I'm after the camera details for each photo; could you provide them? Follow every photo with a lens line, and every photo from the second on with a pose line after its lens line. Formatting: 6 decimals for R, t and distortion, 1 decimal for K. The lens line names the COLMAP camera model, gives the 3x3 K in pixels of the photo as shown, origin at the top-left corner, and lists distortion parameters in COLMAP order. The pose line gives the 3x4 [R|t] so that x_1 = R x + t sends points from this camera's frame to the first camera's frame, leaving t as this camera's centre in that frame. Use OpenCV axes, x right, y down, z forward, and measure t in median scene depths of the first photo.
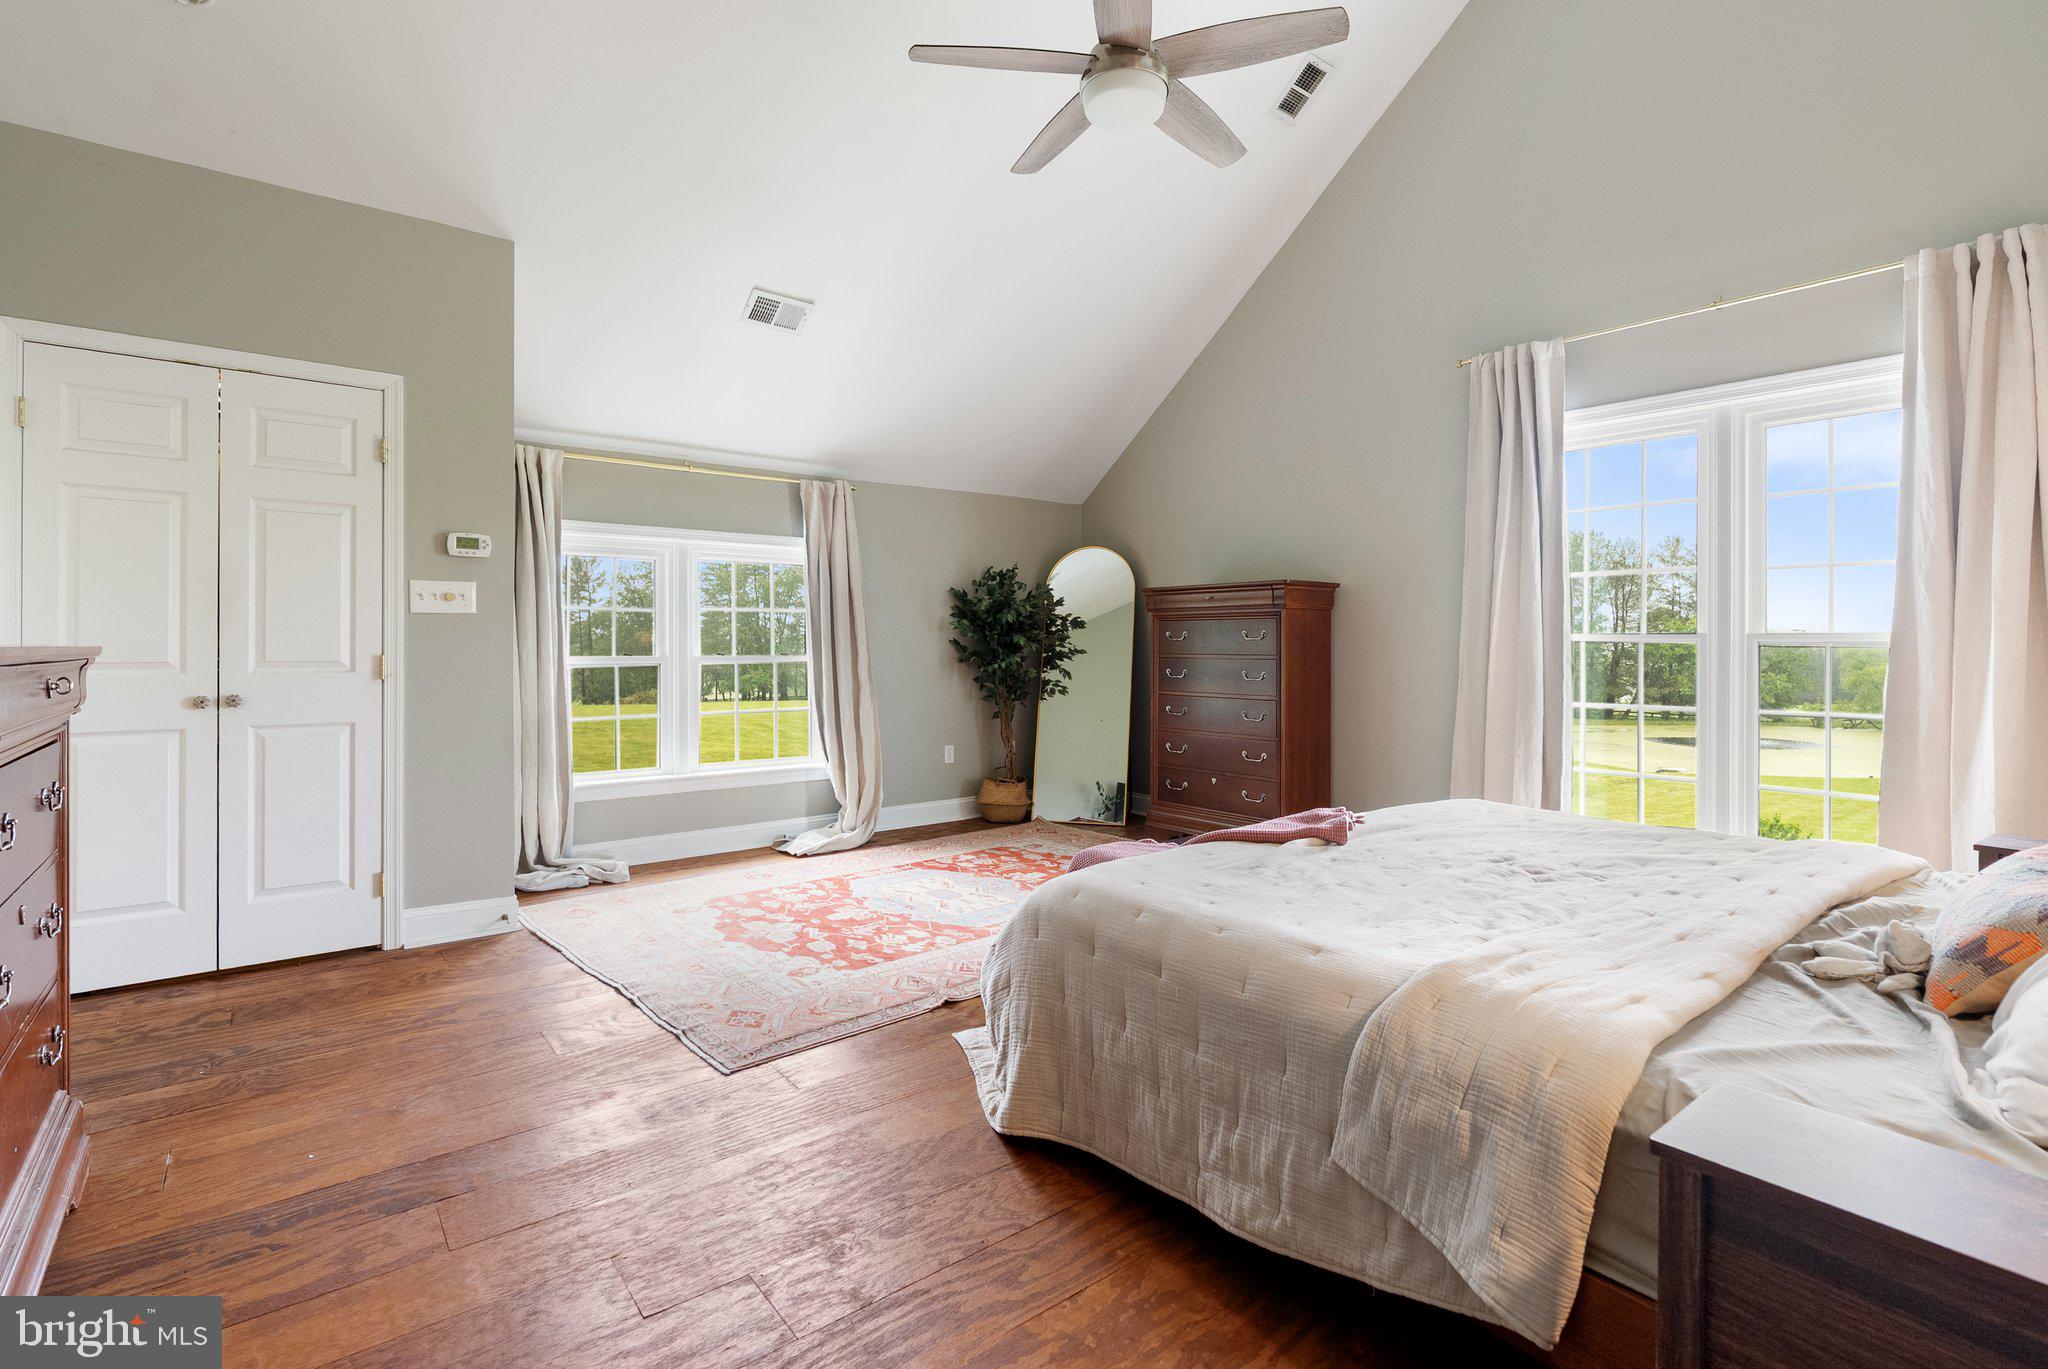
lens RADIAL K [[954.4, 0, 1018.9], [0, 954.4, 673.1], [0, 0, 1]] dist [-0.008503, 0.004428]
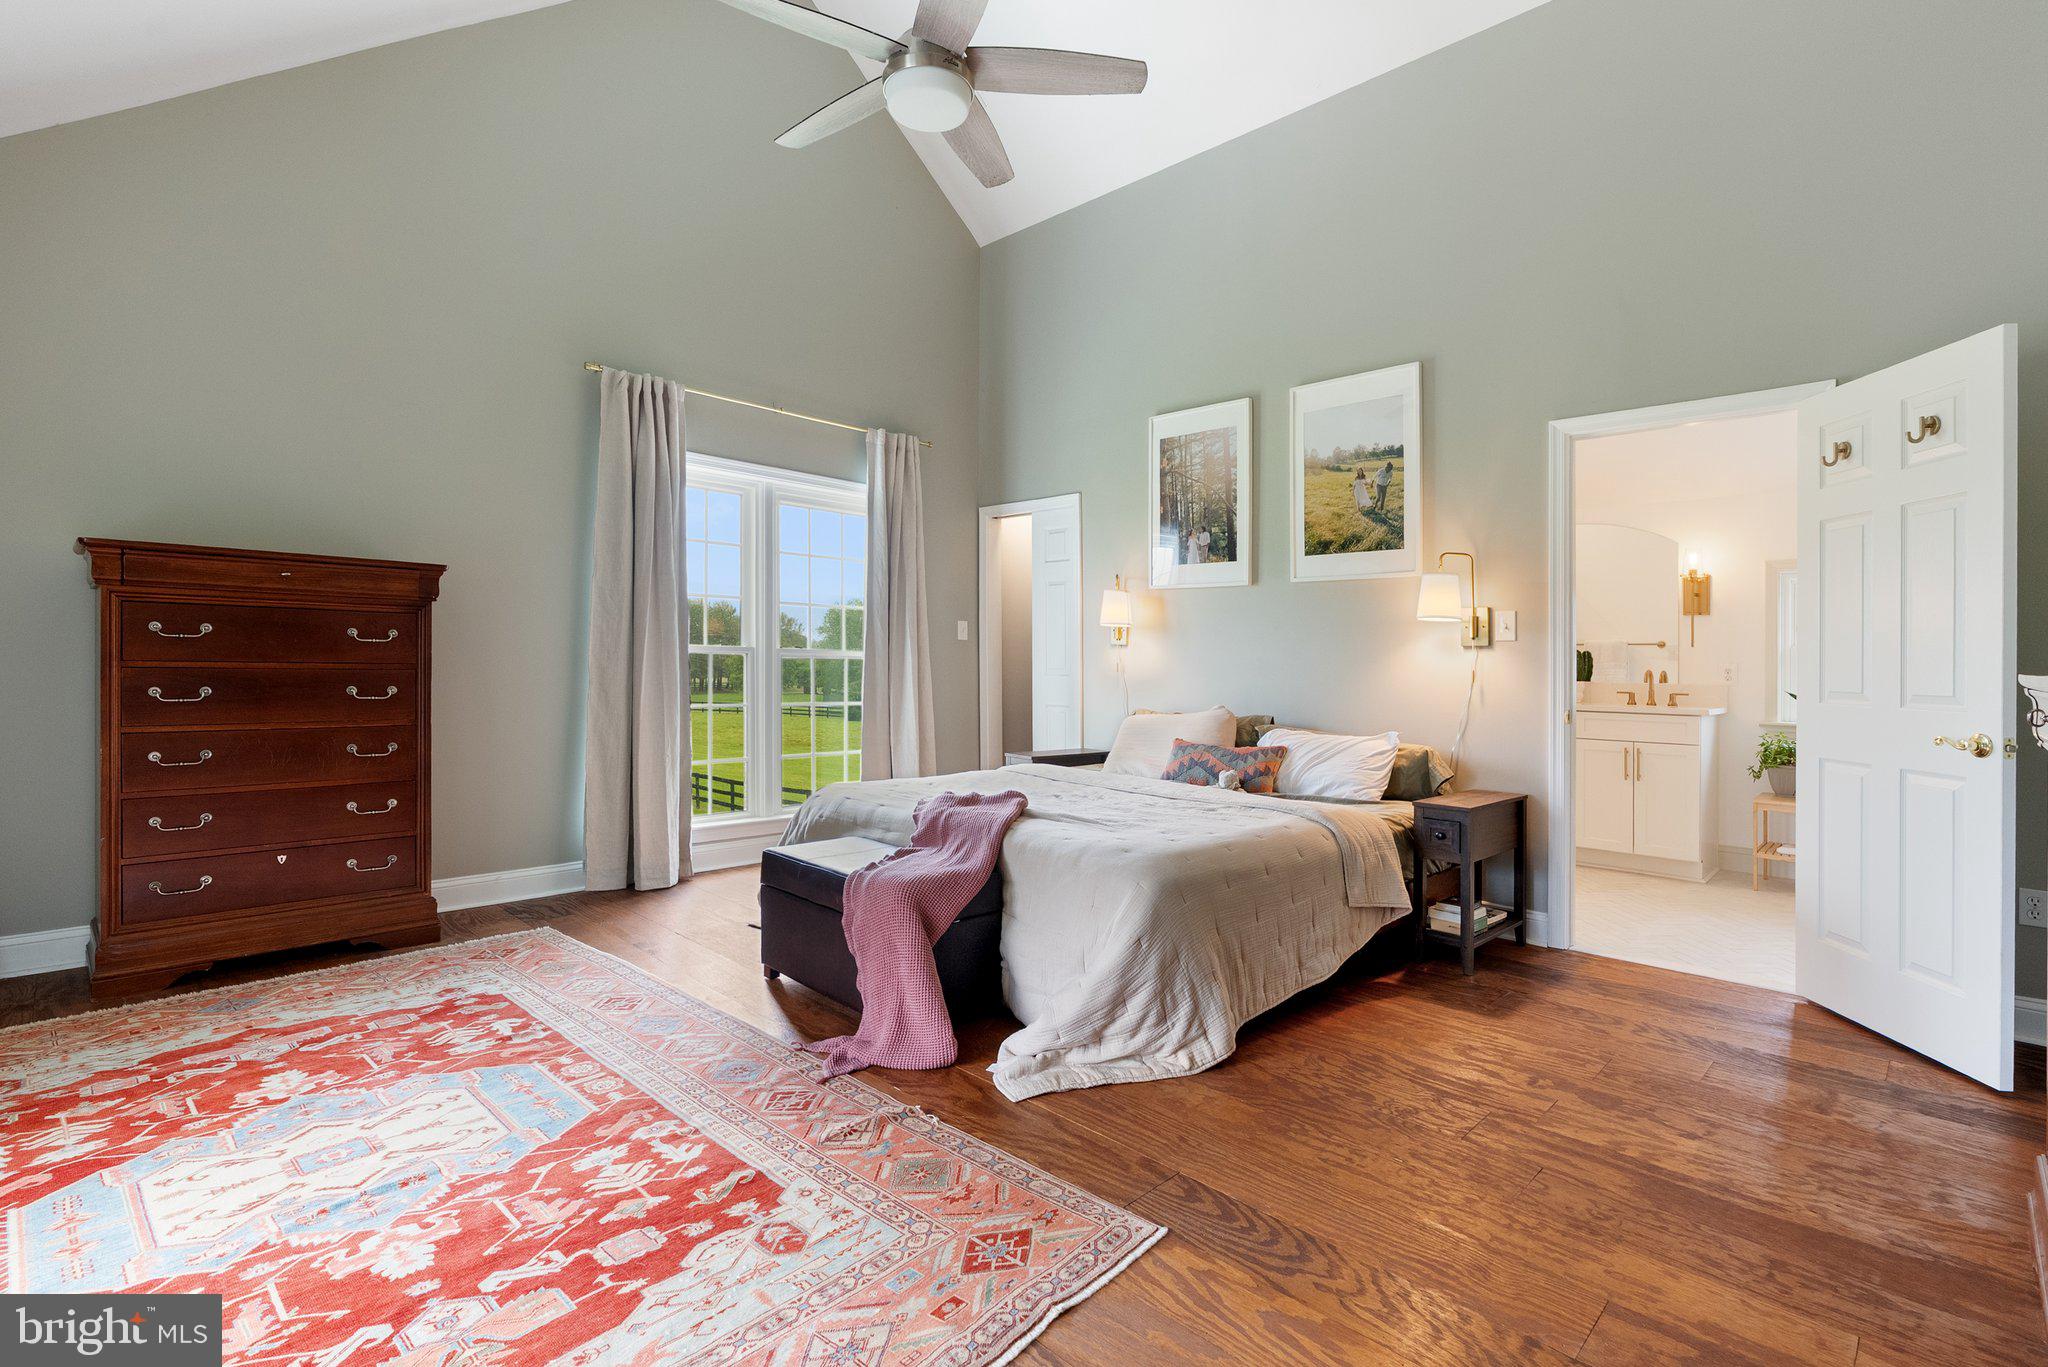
lens RADIAL K [[954.4, 0, 1056.6], [0, 954.4, 666.9], [0, 0, 1]] dist [-0.008503, 0.004428]
pose [[-0.139204, -0.010095, 0.990212, -0.792107], [0.004184, 0.999933, 0.010783, -0.029371], [-0.990255, 0.005644, -0.139152, 0.903908]]
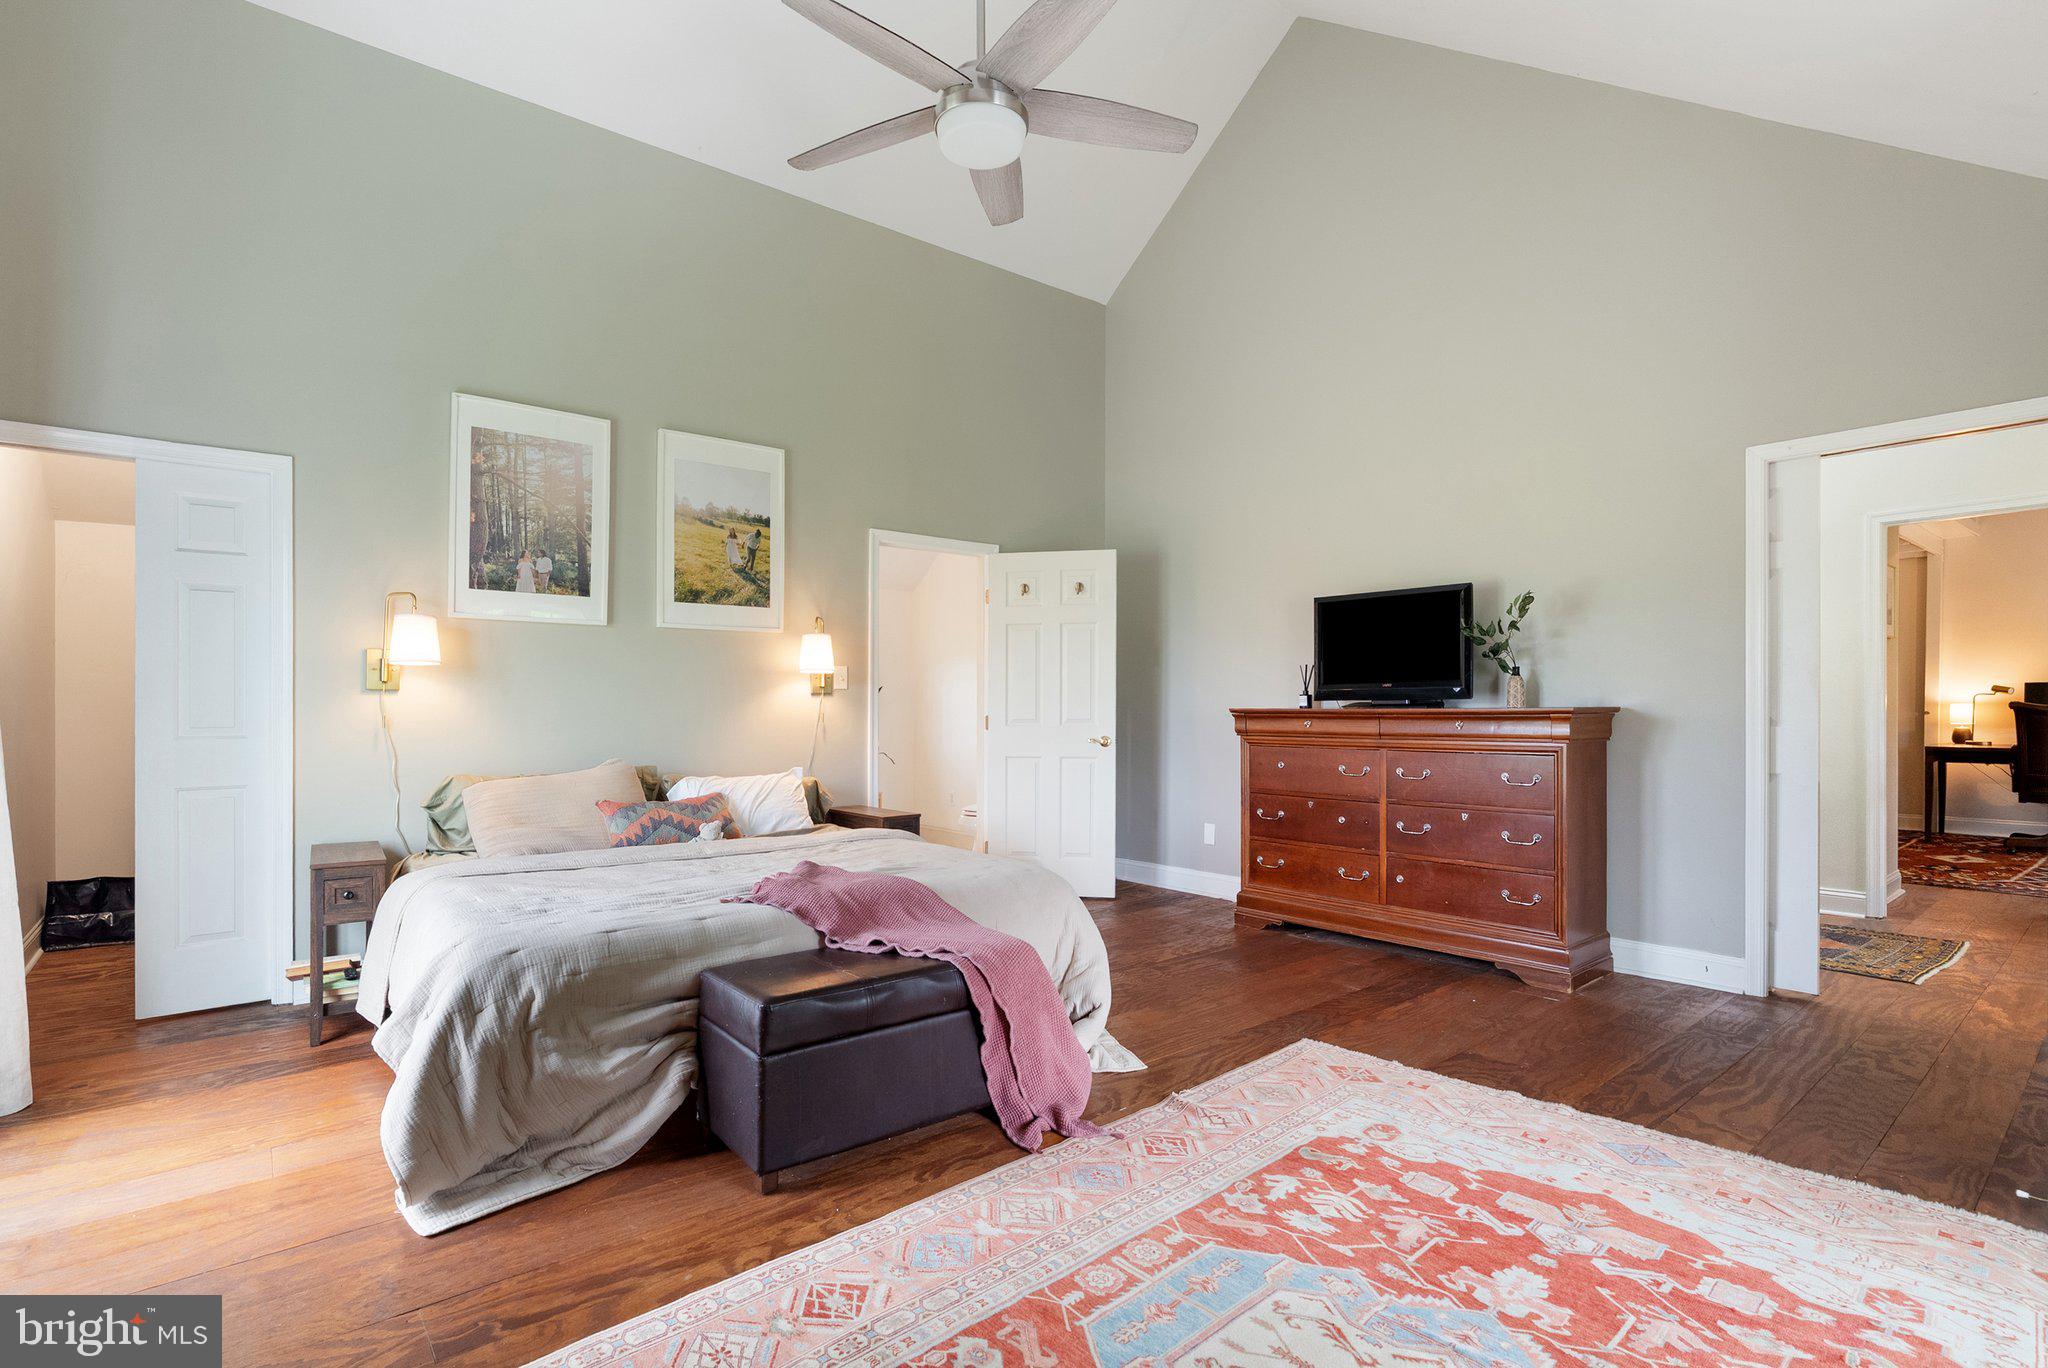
lens RADIAL K [[954.4, 0, 1009.7], [0, 954.4, 678.8], [0, 0, 1]] dist [-0.008503, 0.004428]
pose [[-0.999926, 0.005771, -0.010699, 0.081676], [0.005862, 0.999947, -0.008477, -0.049224], [0.010650, -0.008539, -0.999907, 1.750124]]
